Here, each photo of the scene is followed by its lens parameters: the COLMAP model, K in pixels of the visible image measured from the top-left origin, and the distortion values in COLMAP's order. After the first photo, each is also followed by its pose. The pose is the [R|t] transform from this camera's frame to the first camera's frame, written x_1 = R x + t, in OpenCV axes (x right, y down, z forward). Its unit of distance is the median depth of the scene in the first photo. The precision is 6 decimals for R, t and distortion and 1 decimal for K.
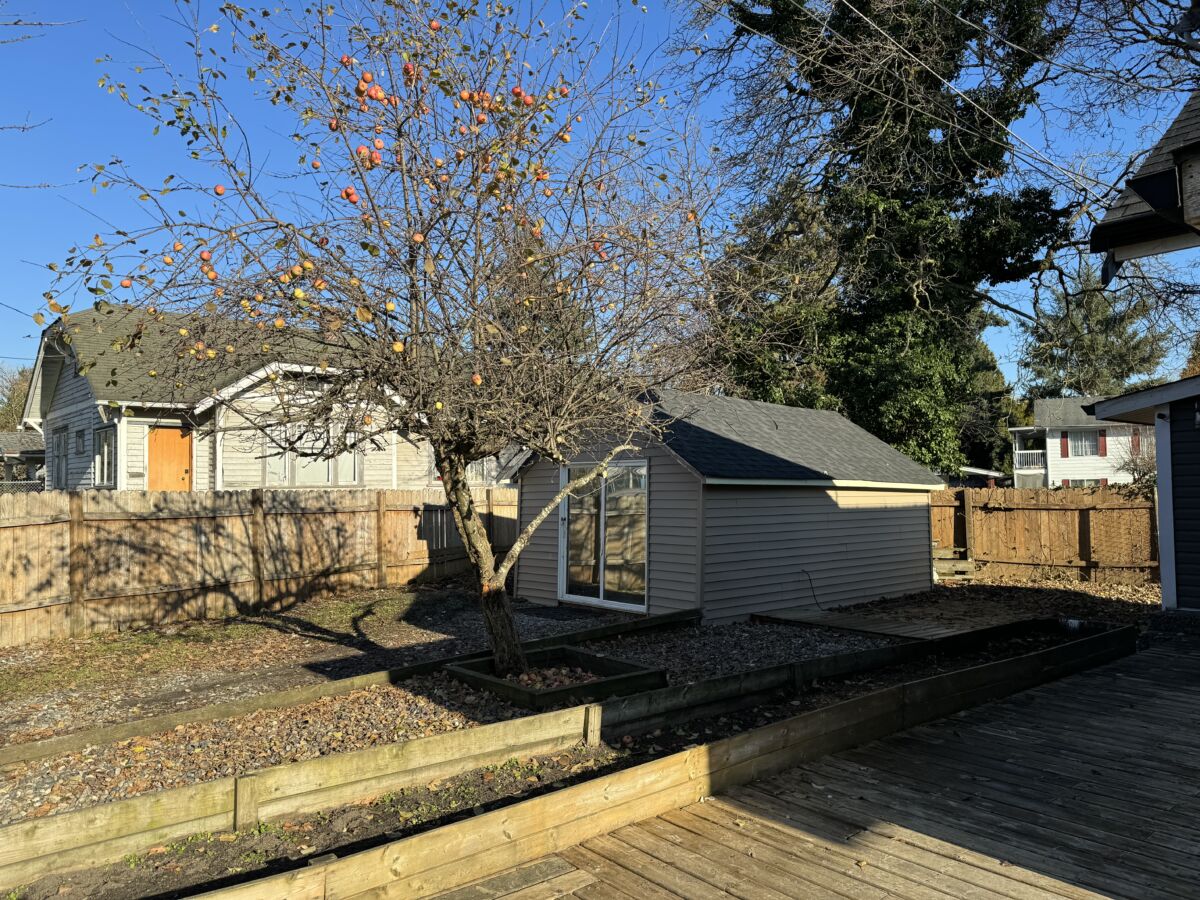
lens RADIAL K [[838.6, 0, 597.3], [0, 838.6, 453.2], [0, 0, 1]] dist [0.070087, -0.064878]
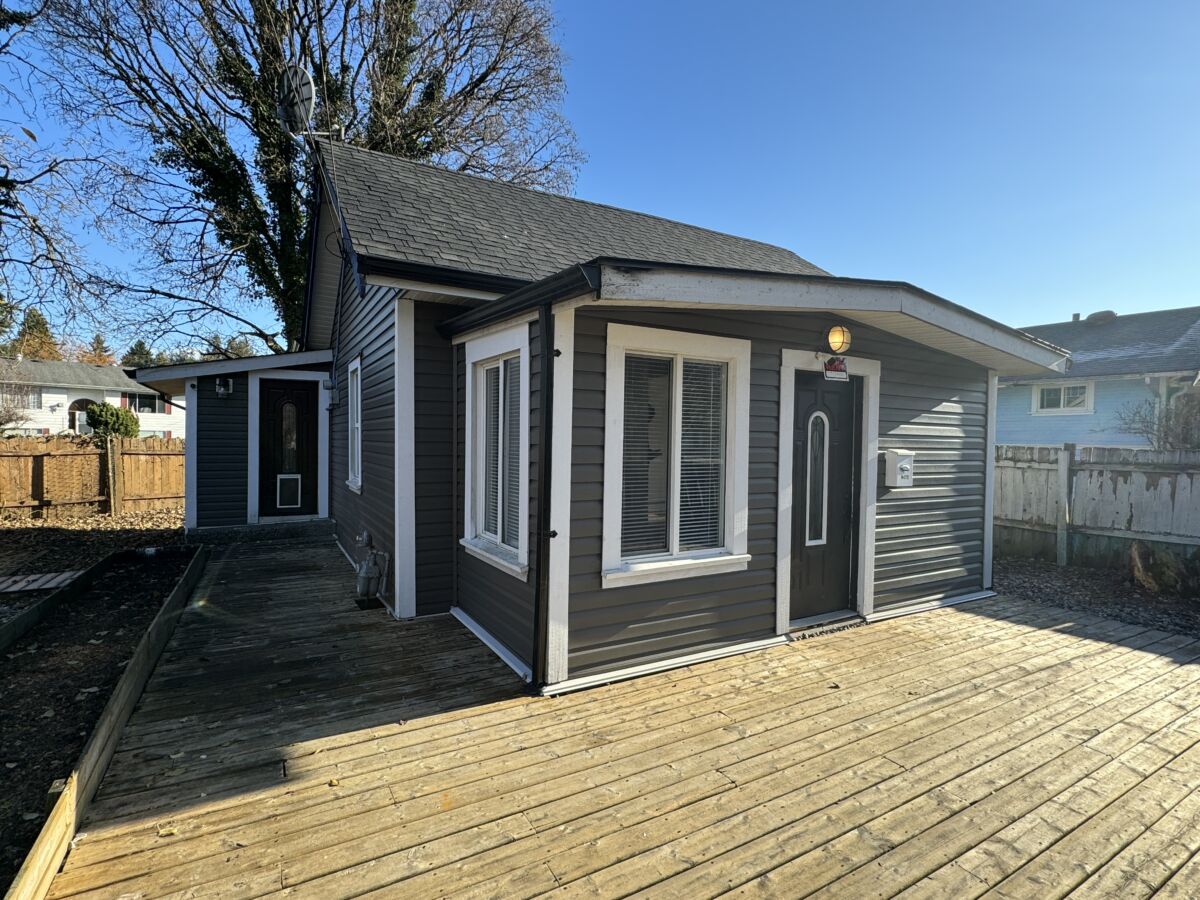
lens RADIAL K [[598.5, 0, 600.0], [0, 598.5, 451.5], [0, 0, 1]] dist [-0.002843, 0.000858]
pose [[0.171002, -0.002557, 0.985267, -0.117743], [-0.059147, 0.998166, 0.012856, 0.007512], [-0.983494, -0.060474, 0.170538, 0.168441]]
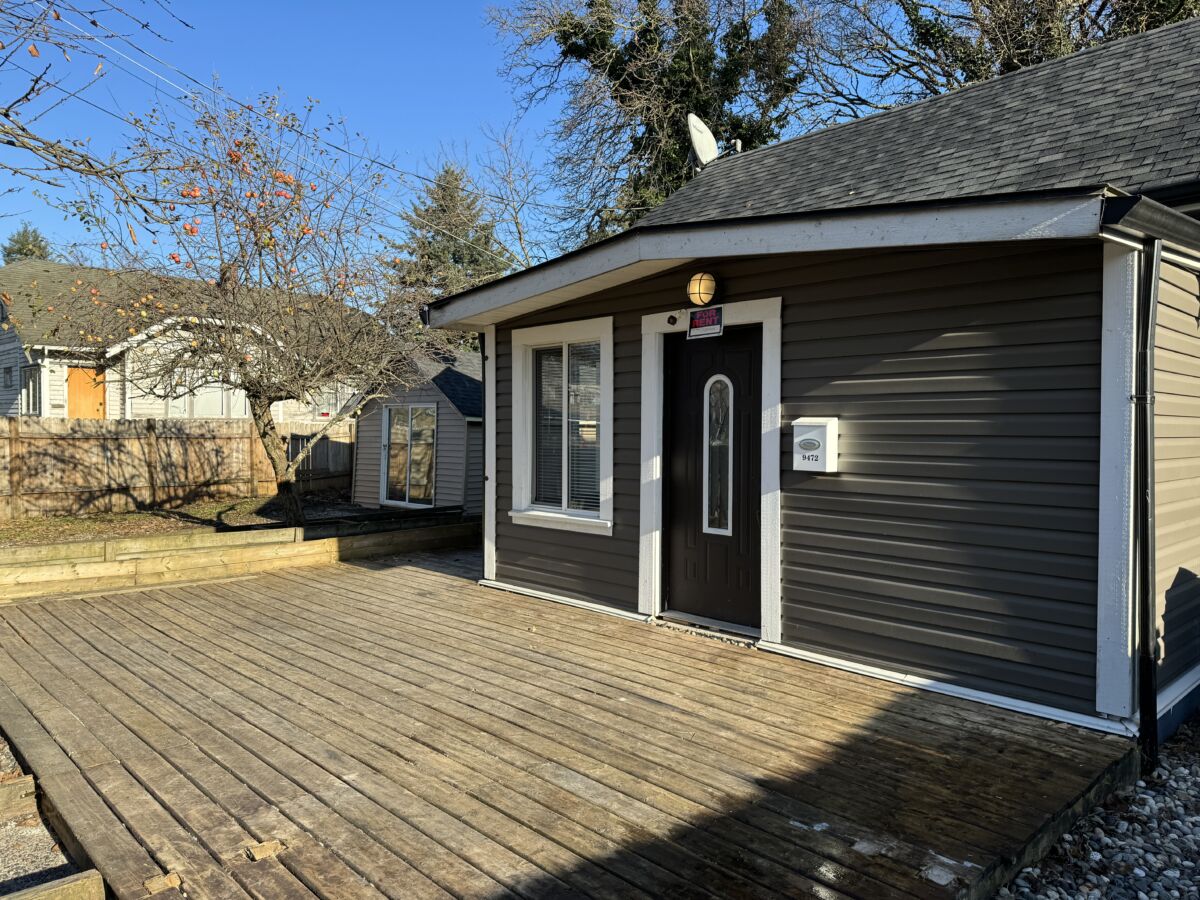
lens RADIAL K [[838.6, 0, 587.6], [0, 838.6, 440.7], [0, 0, 1]] dist [0.070087, -0.064878]
pose [[0.998052, 0.017372, 0.059913, 0.224981], [-0.020640, 0.998309, 0.054351, -0.011001], [-0.058868, -0.055482, 0.996723, -0.413822]]
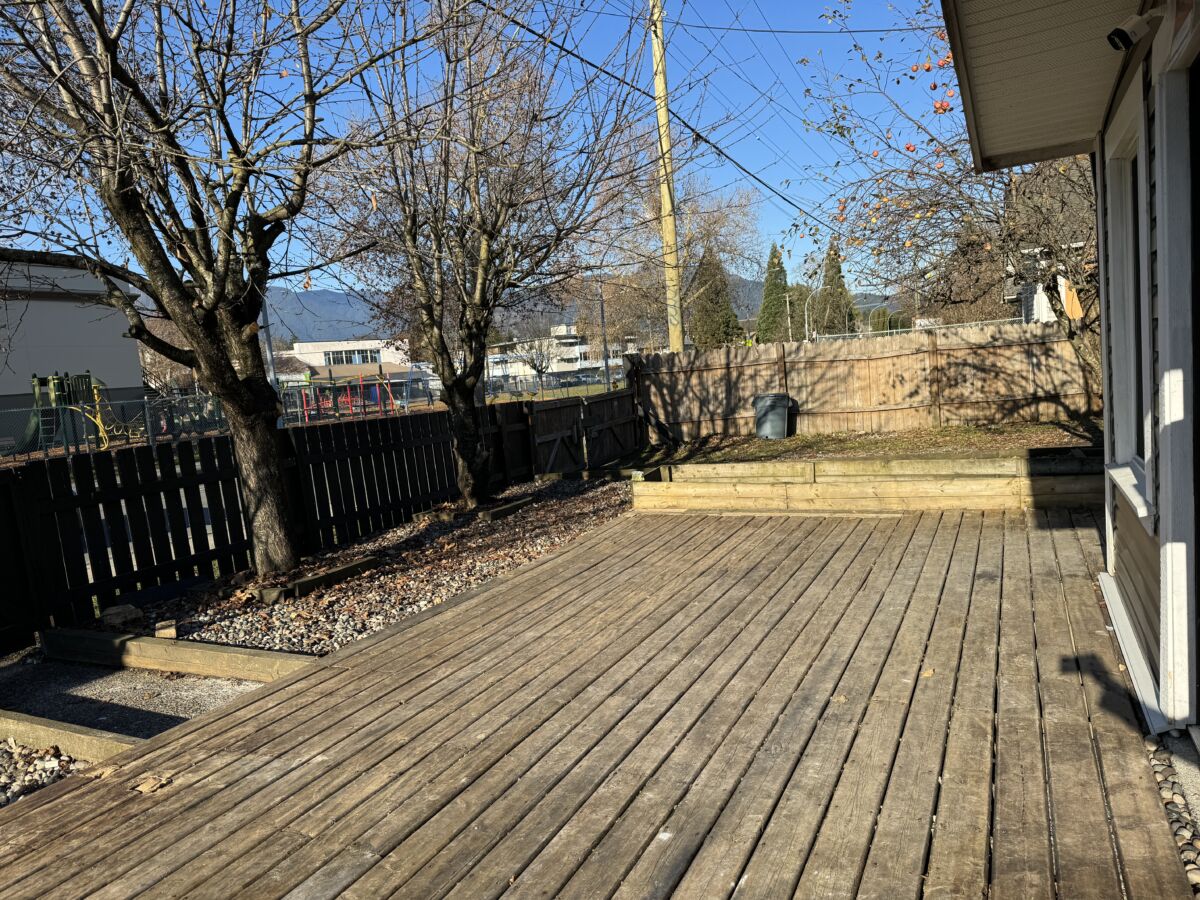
lens RADIAL K [[838.6, 0, 603.6], [0, 838.6, 442.7], [0, 0, 1]] dist [0.070087, -0.064878]
pose [[0.399764, 0.056436, -0.914879, 0.464253], [0.118016, 0.986626, 0.112430, 0.003379], [0.908989, -0.152916, 0.387757, -0.104451]]
